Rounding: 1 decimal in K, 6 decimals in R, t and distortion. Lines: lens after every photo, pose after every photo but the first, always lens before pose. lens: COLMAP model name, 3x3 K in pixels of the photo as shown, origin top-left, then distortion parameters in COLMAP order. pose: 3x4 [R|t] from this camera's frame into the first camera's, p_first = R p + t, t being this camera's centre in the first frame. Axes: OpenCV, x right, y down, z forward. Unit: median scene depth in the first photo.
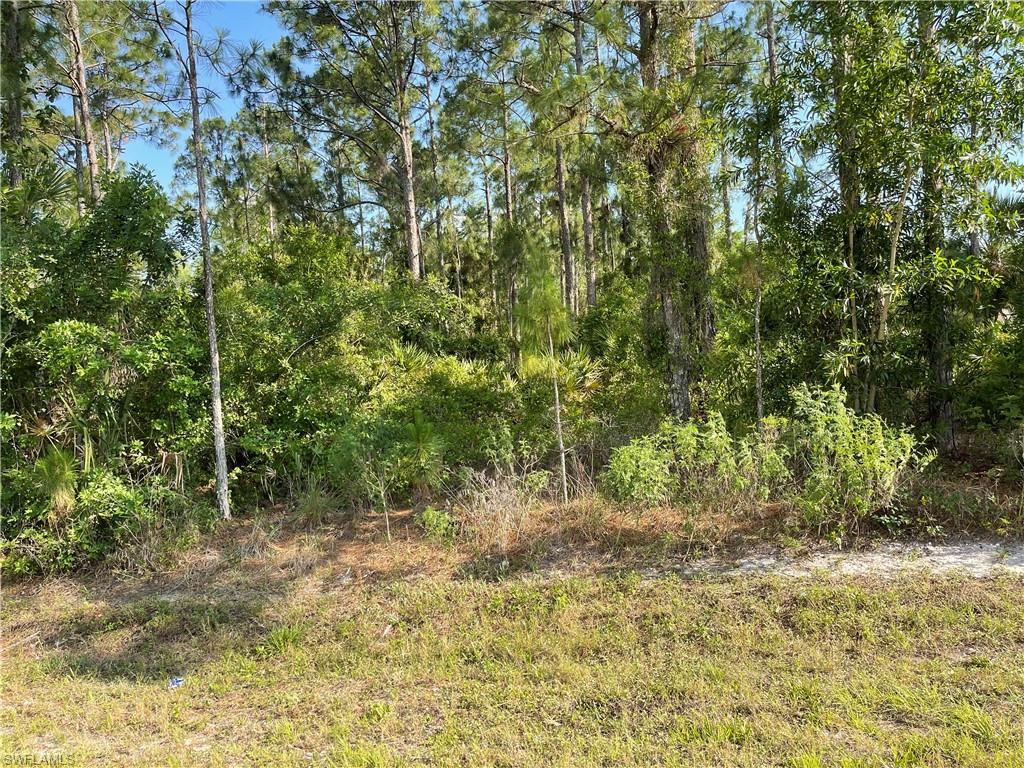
lens RADIAL K [[774.2, 0, 516.9], [0, 774.2, 382.2], [0, 0, 1]] dist [0.070820, -0.089392]
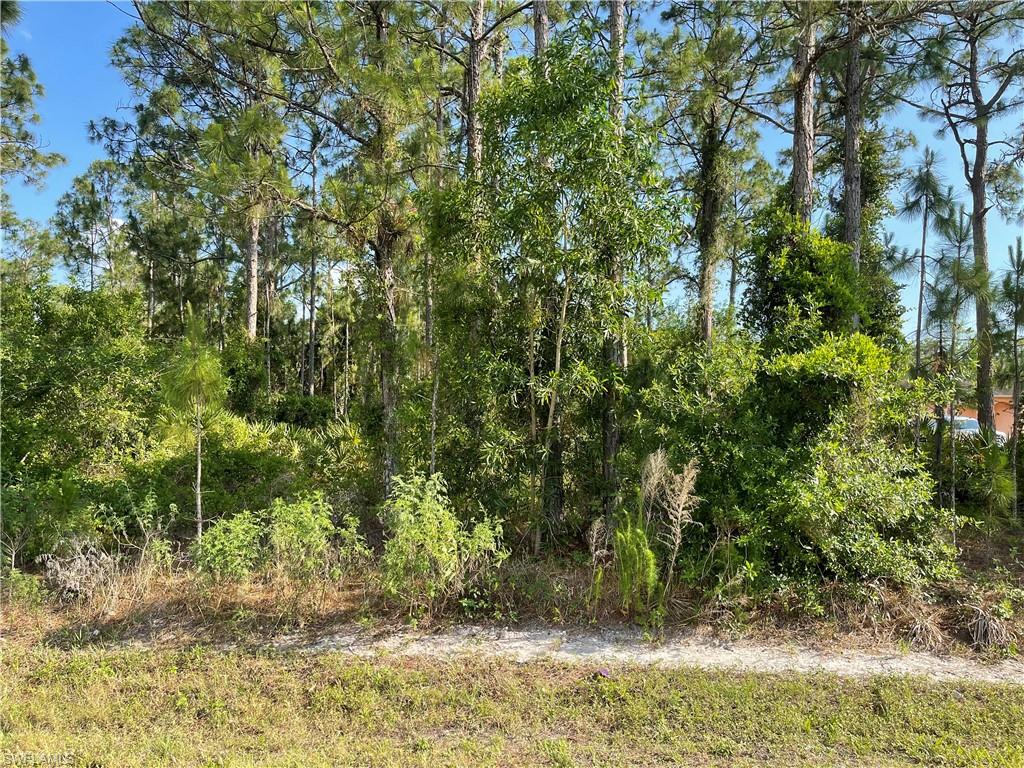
lens RADIAL K [[774.2, 0, 516.9], [0, 774.2, 382.2], [0, 0, 1]] dist [0.070820, -0.089392]
pose [[0.992811, 0.076459, 0.092087, 0.336237], [-0.068172, 0.993605, -0.090010, -0.025192], [-0.098380, 0.083085, 0.991674, -0.060983]]
